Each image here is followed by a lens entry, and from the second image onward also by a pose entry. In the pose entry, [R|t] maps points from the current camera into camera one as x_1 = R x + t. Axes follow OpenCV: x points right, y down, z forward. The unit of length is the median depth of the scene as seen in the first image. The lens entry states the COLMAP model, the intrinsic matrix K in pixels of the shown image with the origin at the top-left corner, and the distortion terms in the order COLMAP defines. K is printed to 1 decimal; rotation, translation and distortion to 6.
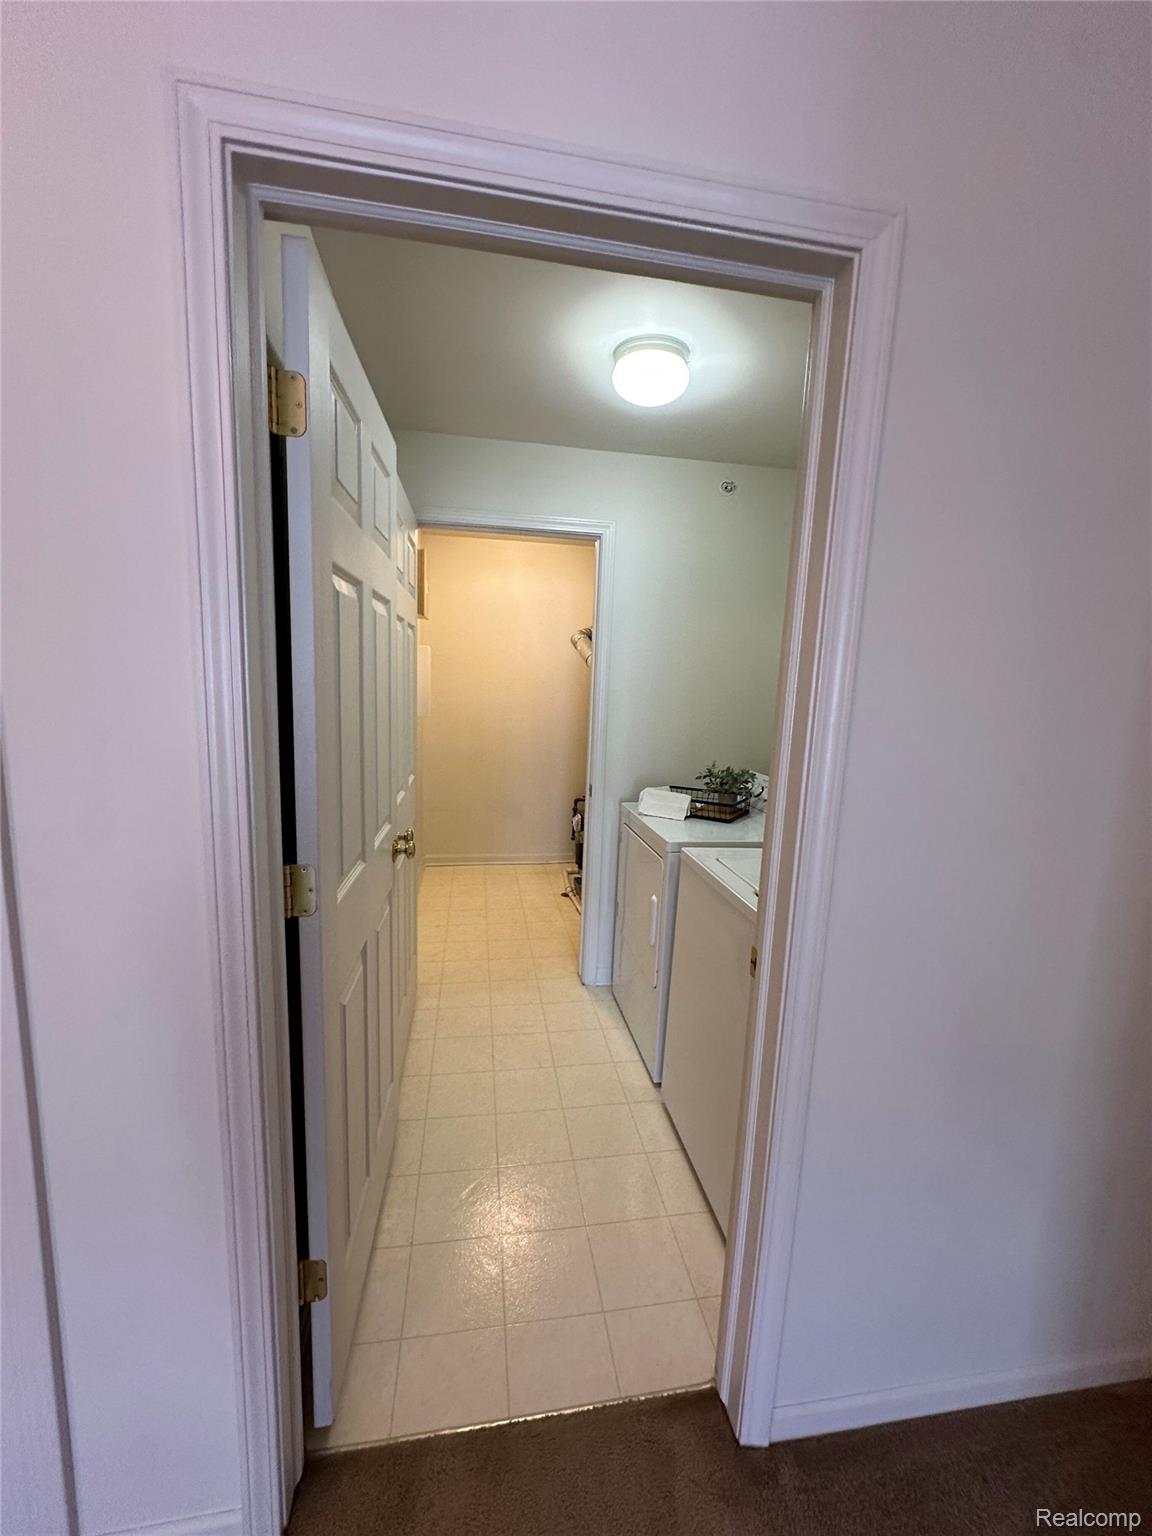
lens RADIAL K [[612.2, 0, 581.6], [0, 612.2, 768.0], [0, 0, 1]] dist [-0.001708, 0.001188]
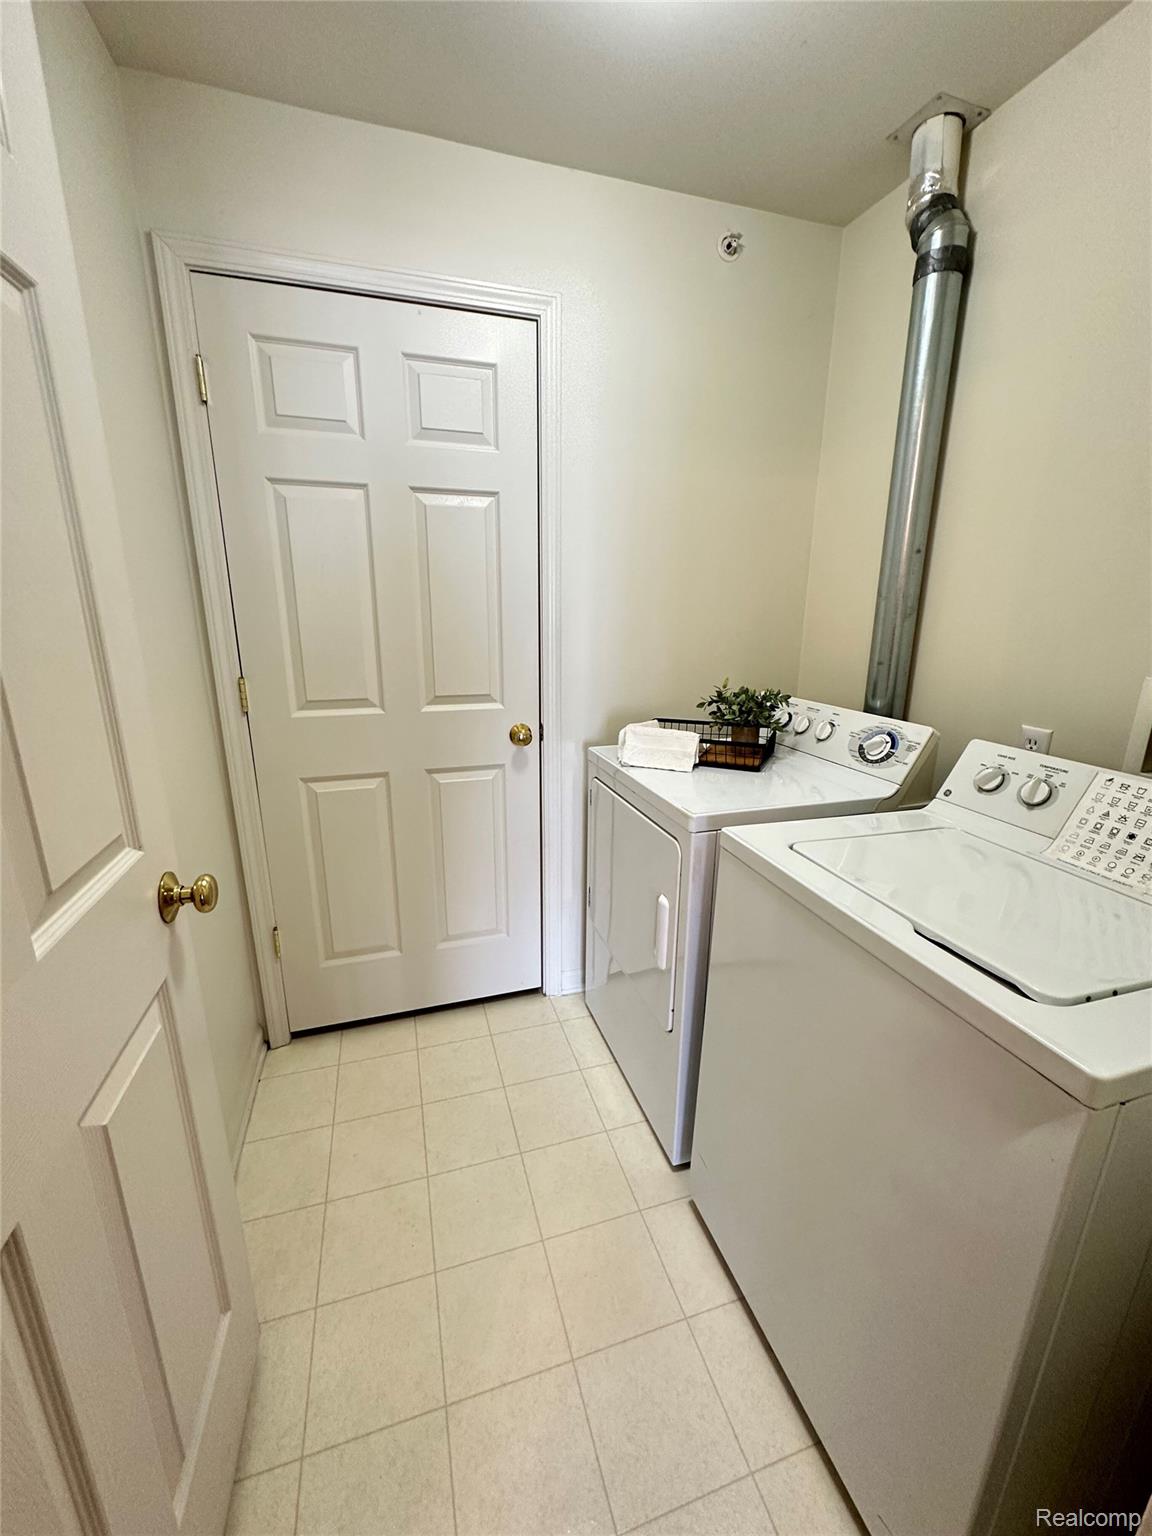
lens RADIAL K [[612.2, 0, 580.7], [0, 612.2, 781.7], [0, 0, 1]] dist [-0.001708, 0.001188]
pose [[0.990565, -0.061525, 0.122460, -0.032128], [0.043876, 0.988904, 0.141930, -0.002510], [-0.129834, -0.135217, 0.982273, 0.347647]]
